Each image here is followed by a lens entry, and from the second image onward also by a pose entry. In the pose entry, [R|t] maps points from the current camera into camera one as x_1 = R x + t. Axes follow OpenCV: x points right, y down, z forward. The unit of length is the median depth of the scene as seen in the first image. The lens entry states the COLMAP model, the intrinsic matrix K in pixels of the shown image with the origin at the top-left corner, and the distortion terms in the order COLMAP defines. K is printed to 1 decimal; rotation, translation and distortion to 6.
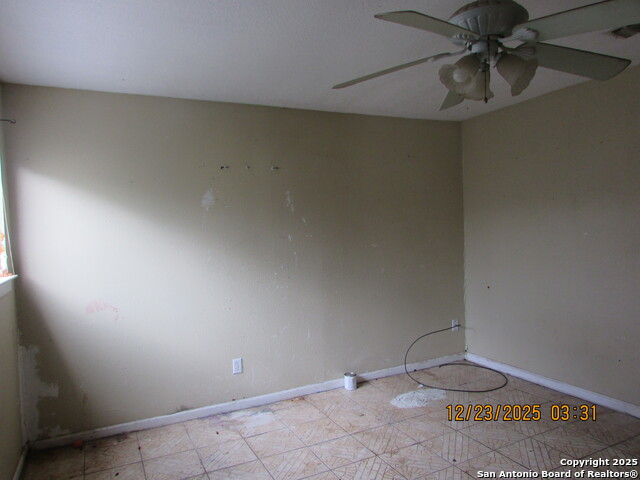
lens RADIAL K [[449.3, 0, 318.7], [0, 449.3, 241.4], [0, 0, 1]] dist [-0.041025, 0.029298]
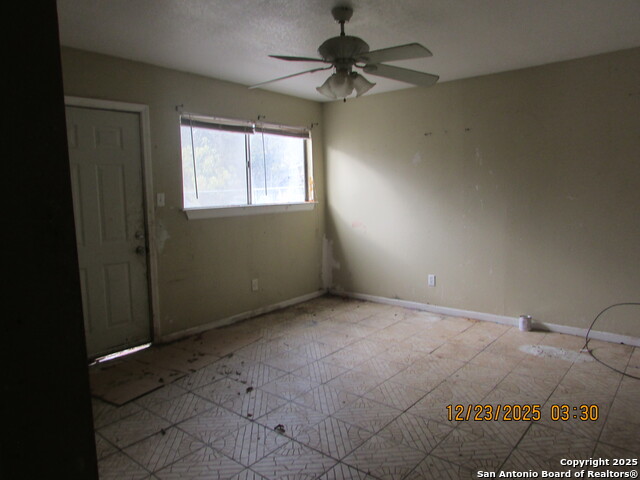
lens RADIAL K [[449.3, 0, 318.9], [0, 449.3, 239.8], [0, 0, 1]] dist [-0.041025, 0.029298]
pose [[0.402158, 0.131045, -0.906144, 0.932582], [-0.021310, 0.990776, 0.133827, -0.021558], [0.915322, -0.034510, 0.401241, 0.141878]]
